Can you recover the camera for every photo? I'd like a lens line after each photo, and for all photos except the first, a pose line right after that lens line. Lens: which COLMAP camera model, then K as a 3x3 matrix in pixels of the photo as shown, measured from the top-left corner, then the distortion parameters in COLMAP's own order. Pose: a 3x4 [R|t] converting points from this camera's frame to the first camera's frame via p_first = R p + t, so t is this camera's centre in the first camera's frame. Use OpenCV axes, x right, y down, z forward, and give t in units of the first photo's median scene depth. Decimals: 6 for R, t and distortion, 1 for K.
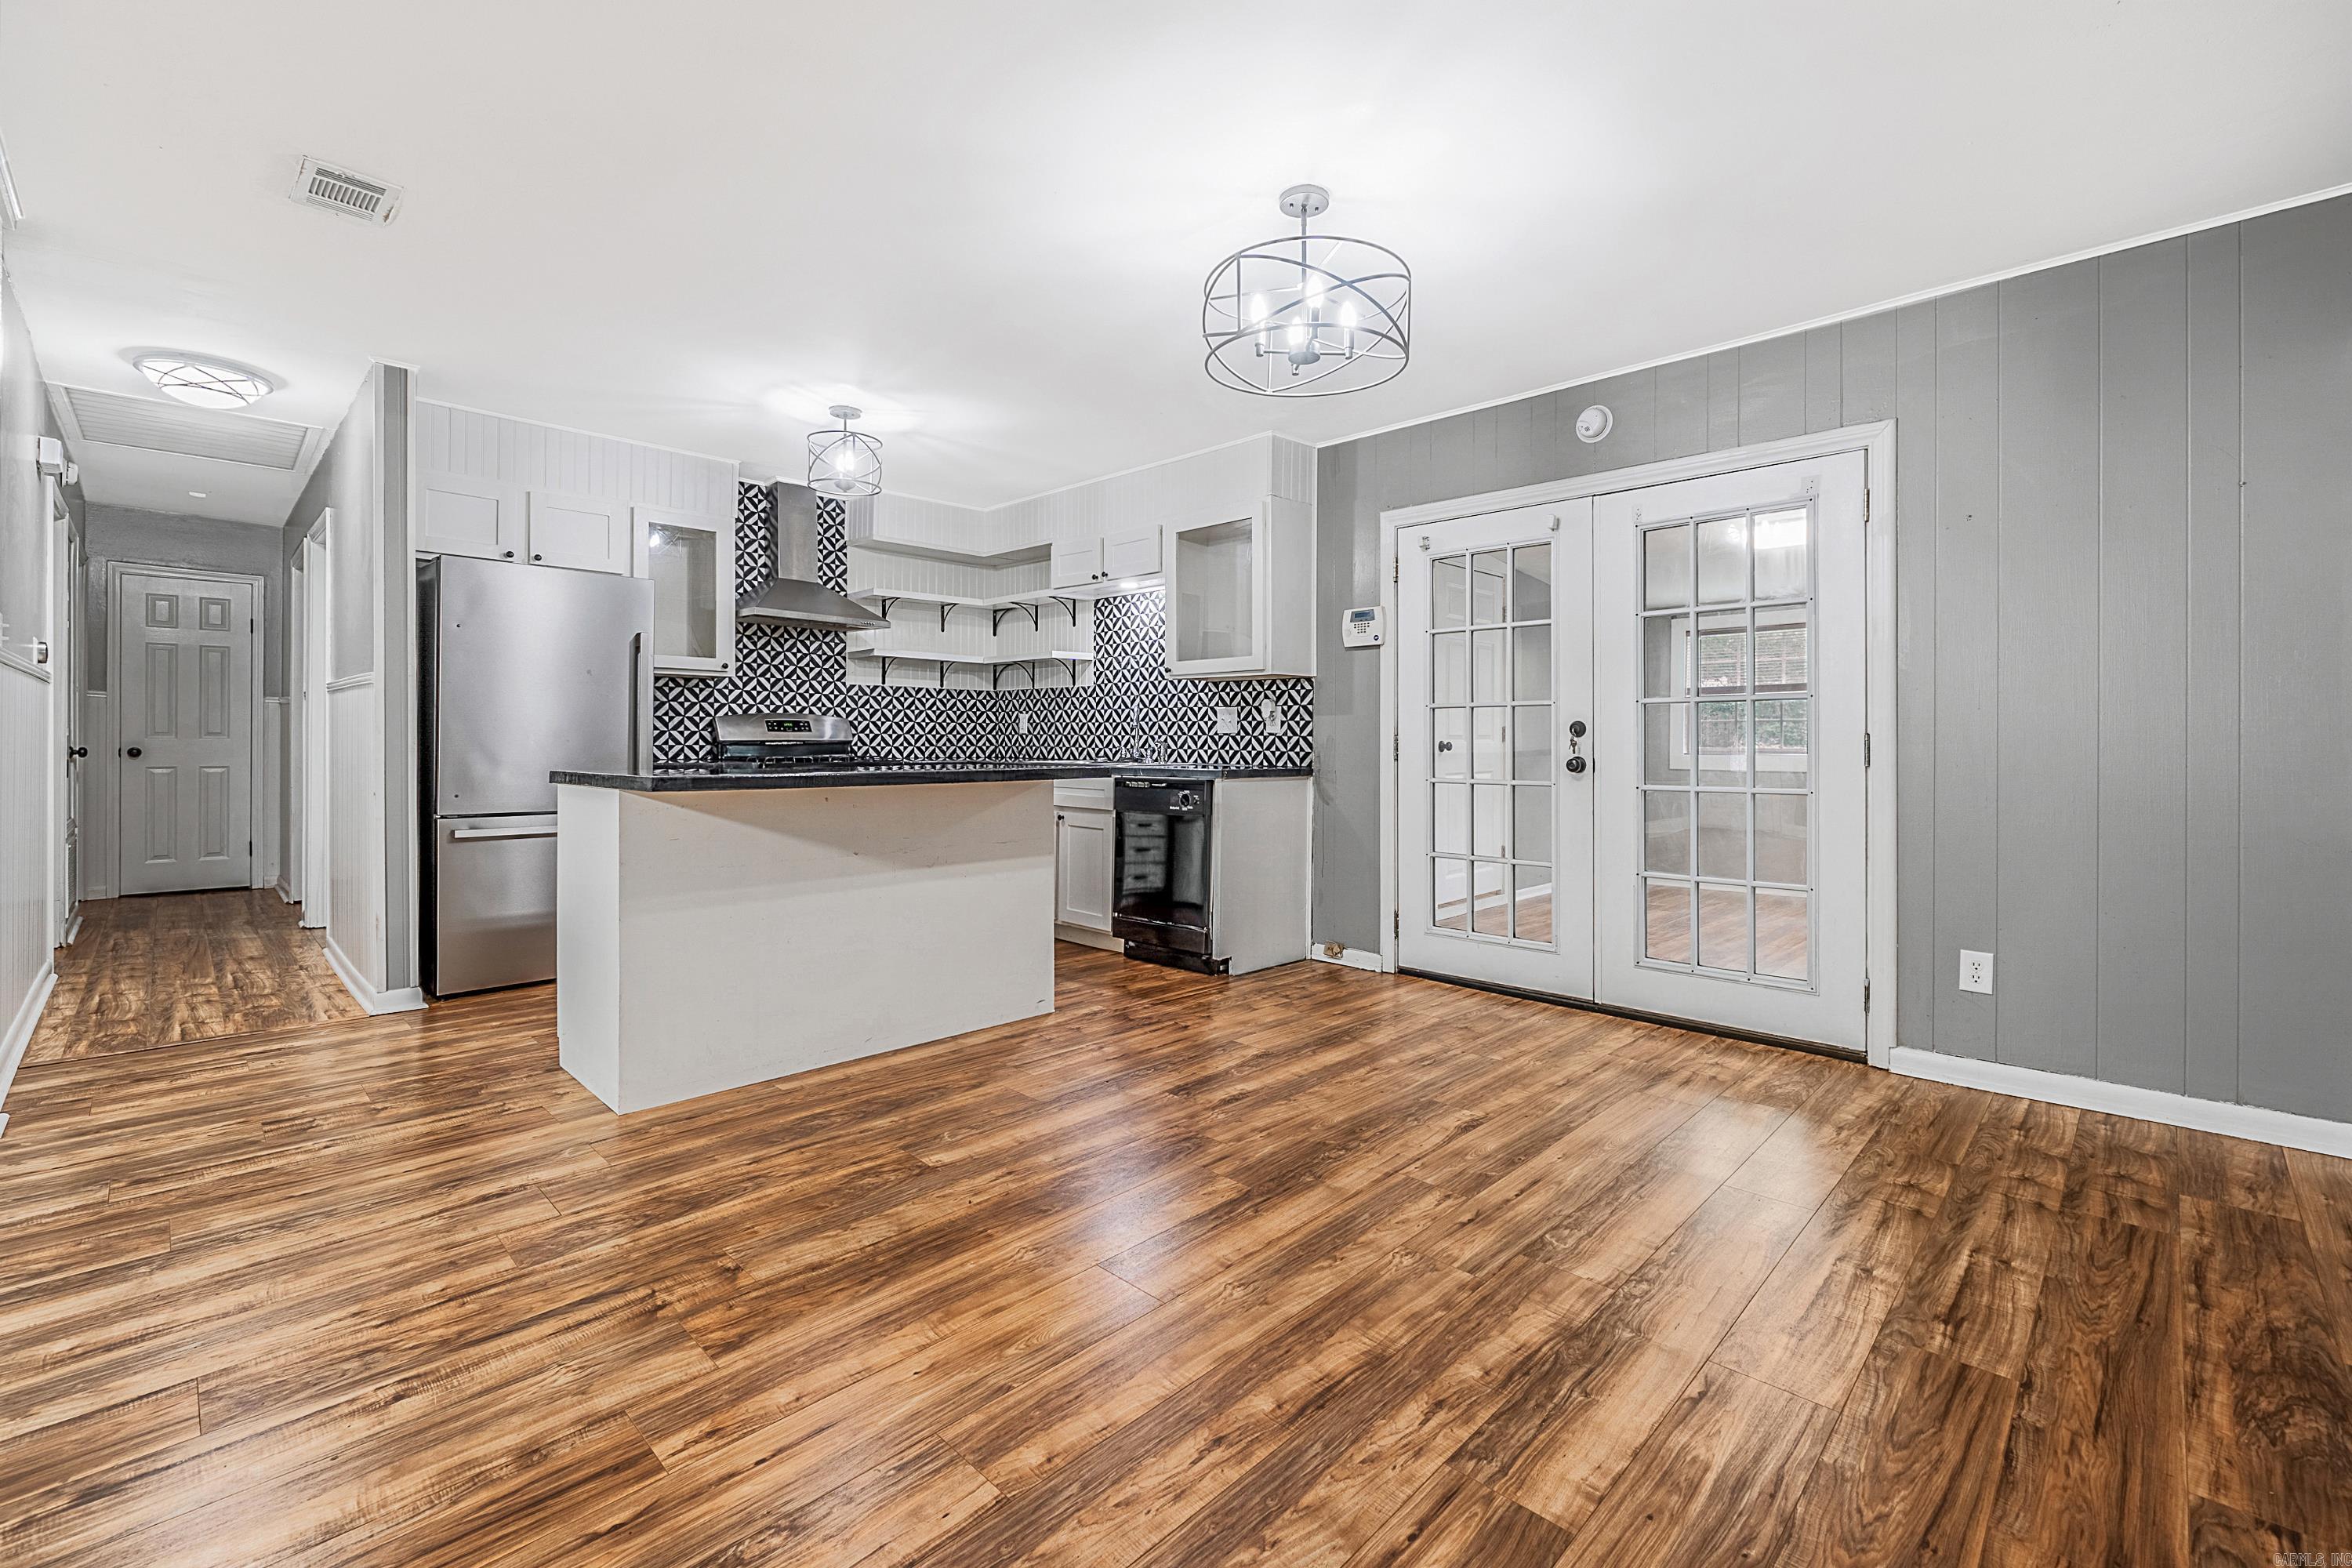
lens RADIAL K [[1005.7, 0, 1176.9], [0, 1005.7, 753.6], [0, 0, 1]] dist [-0.004494, -0.000482]
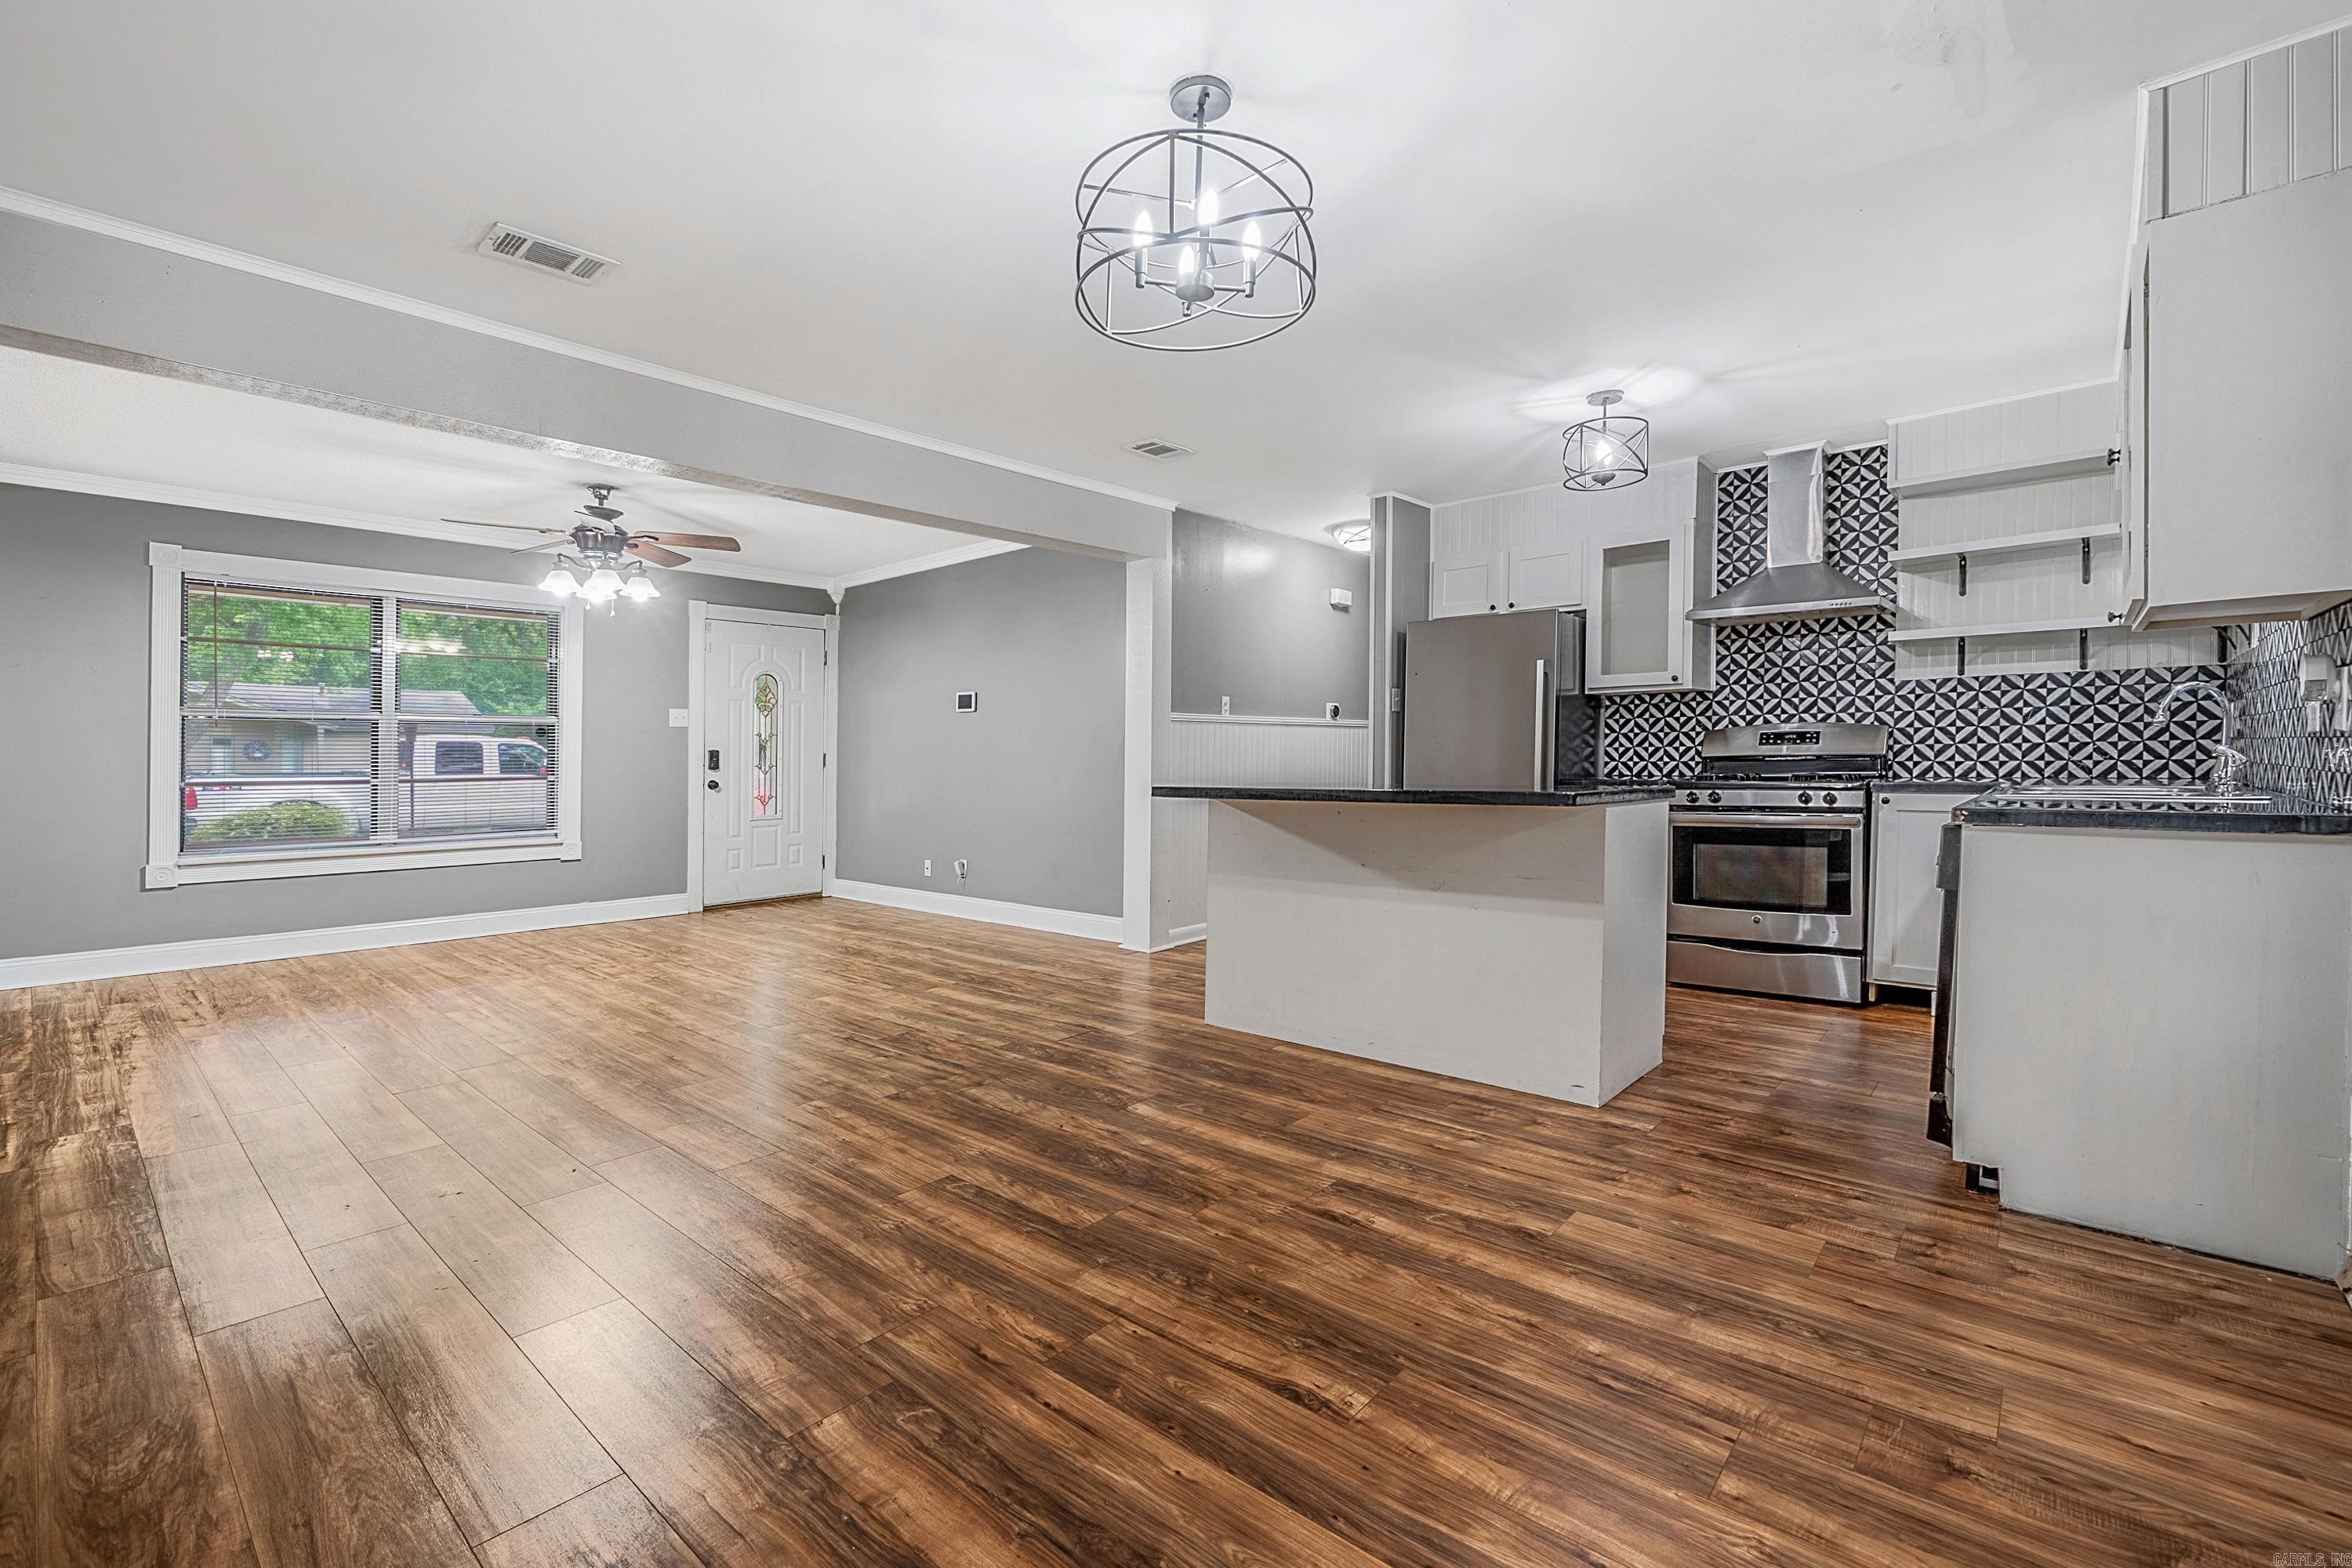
lens RADIAL K [[1019.1, 0, 1179.6], [0, 1019.1, 743.4], [0, 0, 1]] dist [-0.003590, -0.000394]
pose [[0.050690, -0.020904, -0.998496, 0.561025], [-0.002071, 0.999777, -0.021036, -0.004572], [0.998712, 0.003134, 0.050635, 0.555678]]
